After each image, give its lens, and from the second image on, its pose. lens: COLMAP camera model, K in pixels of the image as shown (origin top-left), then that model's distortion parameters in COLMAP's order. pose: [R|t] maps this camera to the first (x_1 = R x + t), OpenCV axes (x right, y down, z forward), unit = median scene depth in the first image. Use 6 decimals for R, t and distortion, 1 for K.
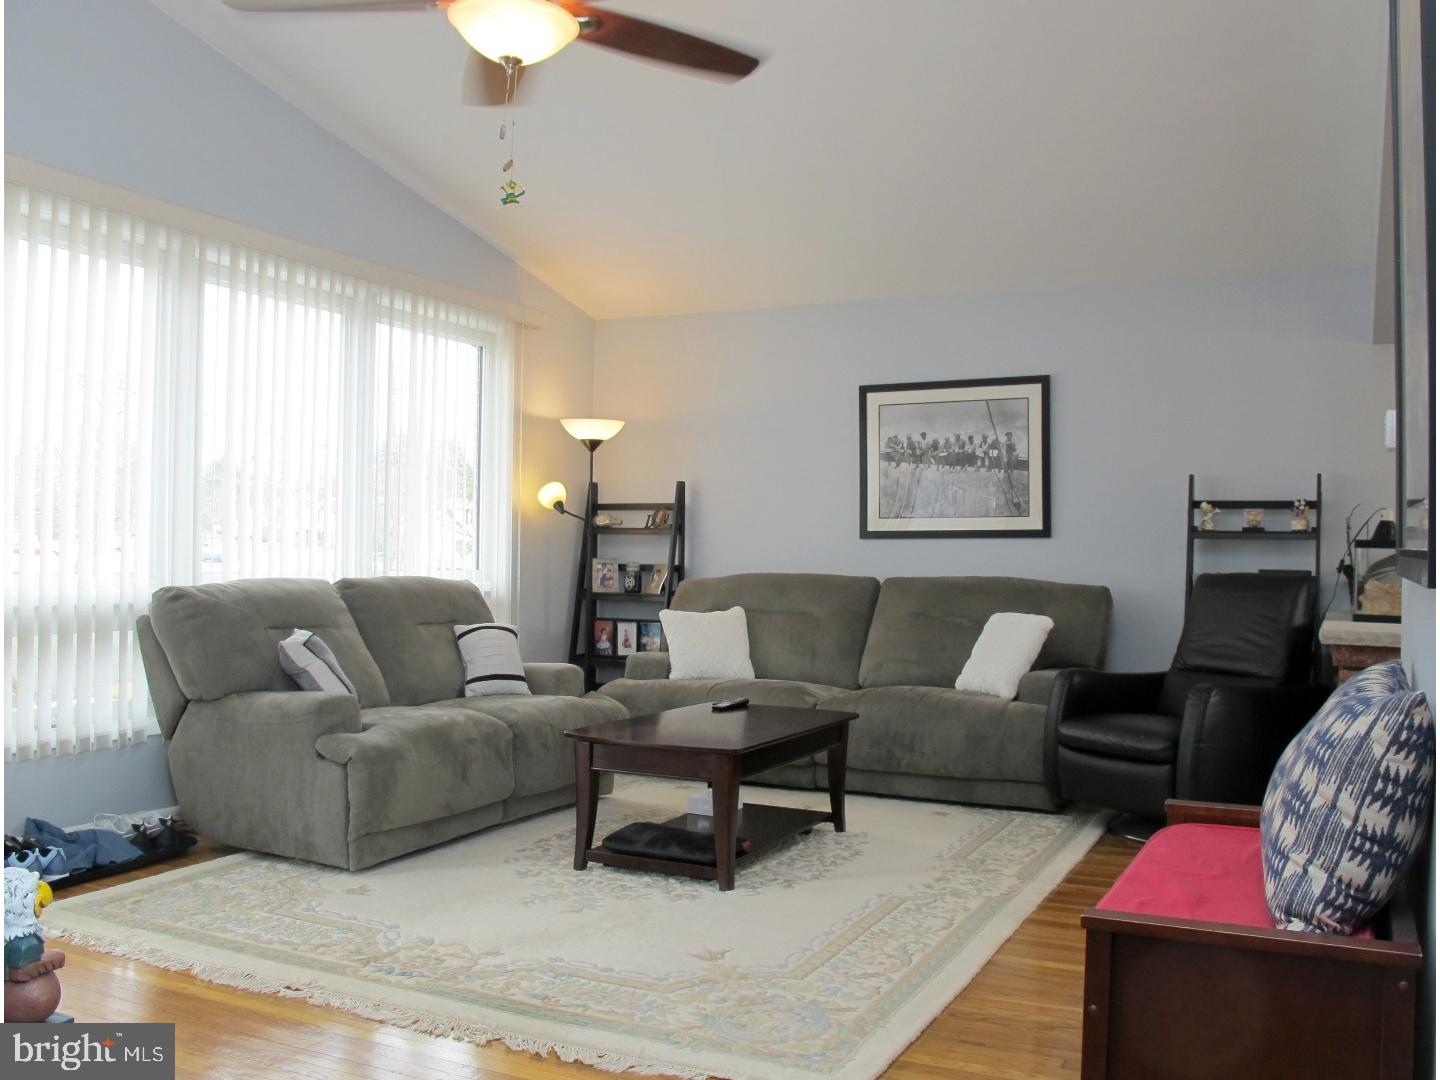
lens RADIAL K [[1283.5, 0, 720.0], [0, 1283.5, 540.0], [0, 0, 1]] dist [-0.137276, 0.005261]
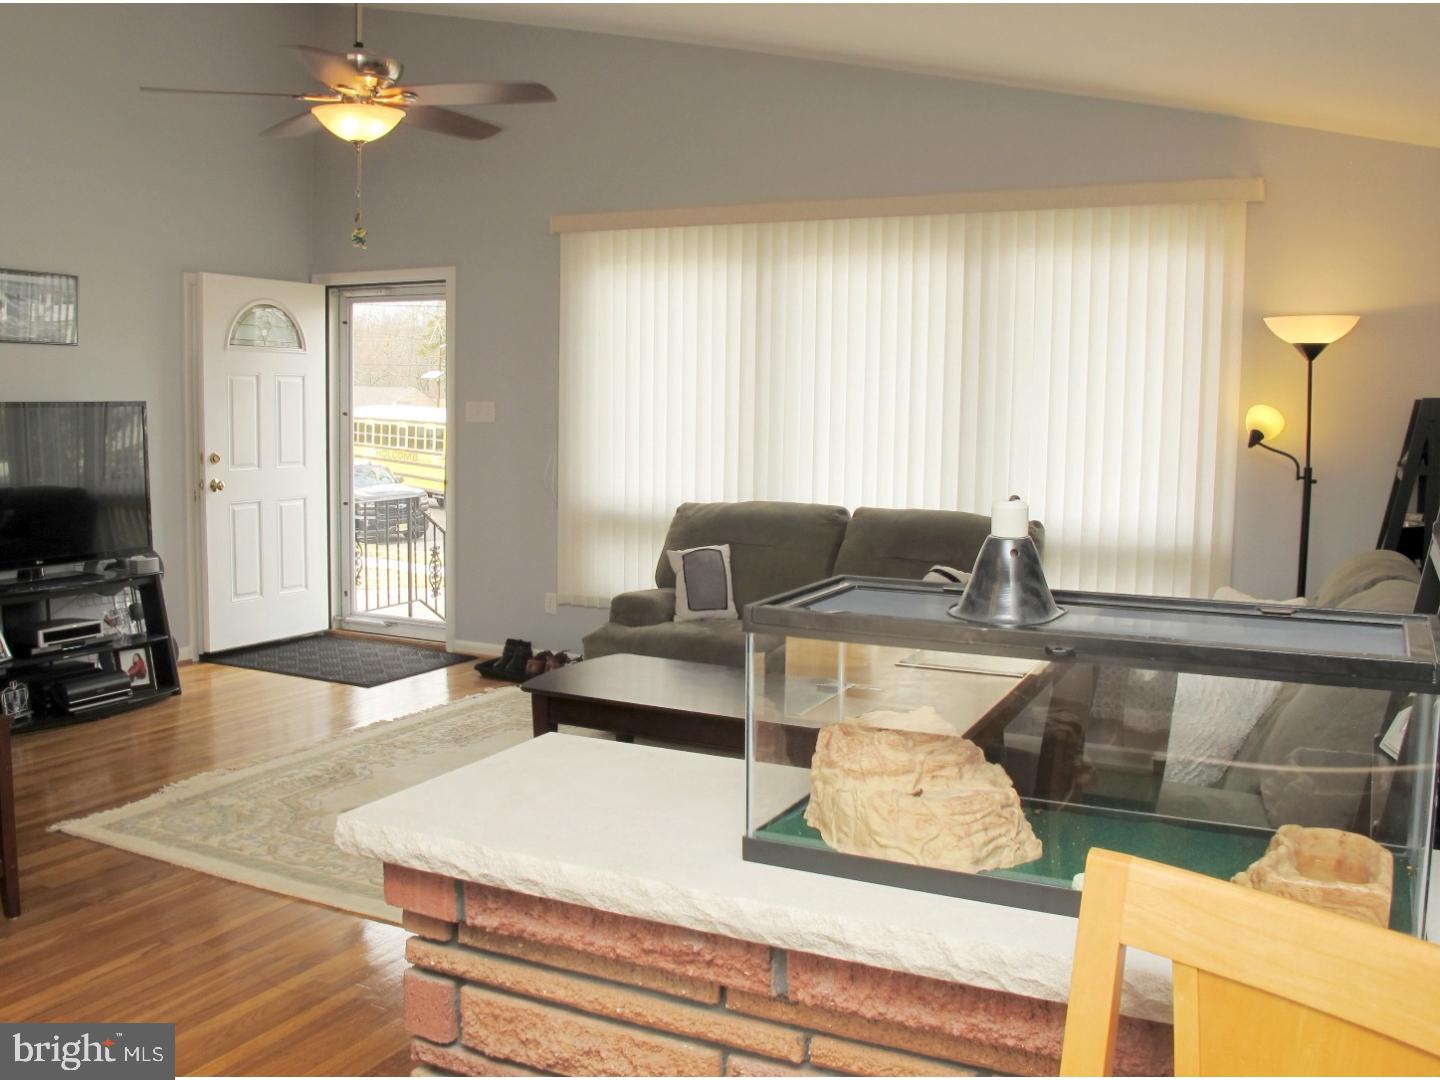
lens RADIAL K [[1342.5, 0, 696.2], [0, 1342.5, 464.0], [0, 0, 1]] dist [-0.105440, 0.014382]
pose [[-0.023129, 0.042083, -0.998846, 0.758265], [-0.002380, 0.999108, 0.042149, -0.048040], [0.999730, 0.003352, -0.023008, 0.793136]]
